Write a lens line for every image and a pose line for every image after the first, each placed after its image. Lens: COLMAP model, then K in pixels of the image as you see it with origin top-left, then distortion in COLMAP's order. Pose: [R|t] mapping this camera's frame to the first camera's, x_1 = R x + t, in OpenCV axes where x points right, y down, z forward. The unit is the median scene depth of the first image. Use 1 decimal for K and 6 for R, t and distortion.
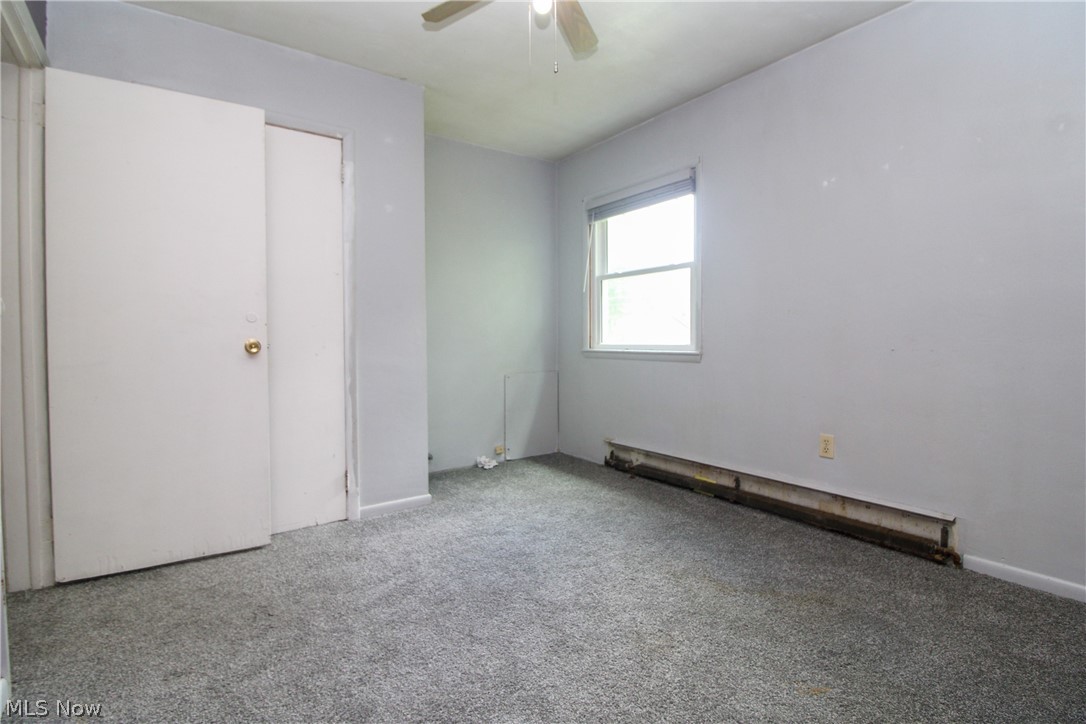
lens RADIAL K [[516.2, 0, 546.1], [0, 516.2, 347.3], [0, 0, 1]] dist [-0.000064, -0.014368]
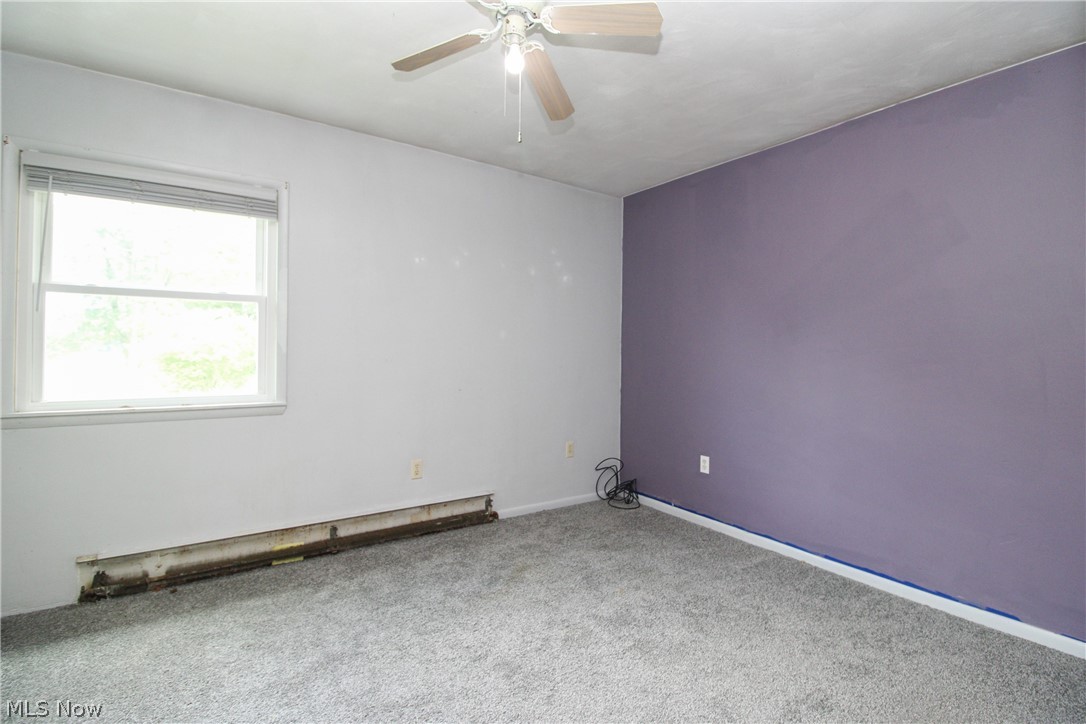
lens RADIAL K [[516.2, 0, 546.1], [0, 516.2, 347.3], [0, 0, 1]] dist [-0.000064, -0.014368]
pose [[0.018631, 0.015927, 0.999700, -0.583446], [0.010990, 0.999809, -0.016133, -0.066296], [-0.999766, 0.011287, 0.018452, 0.543885]]
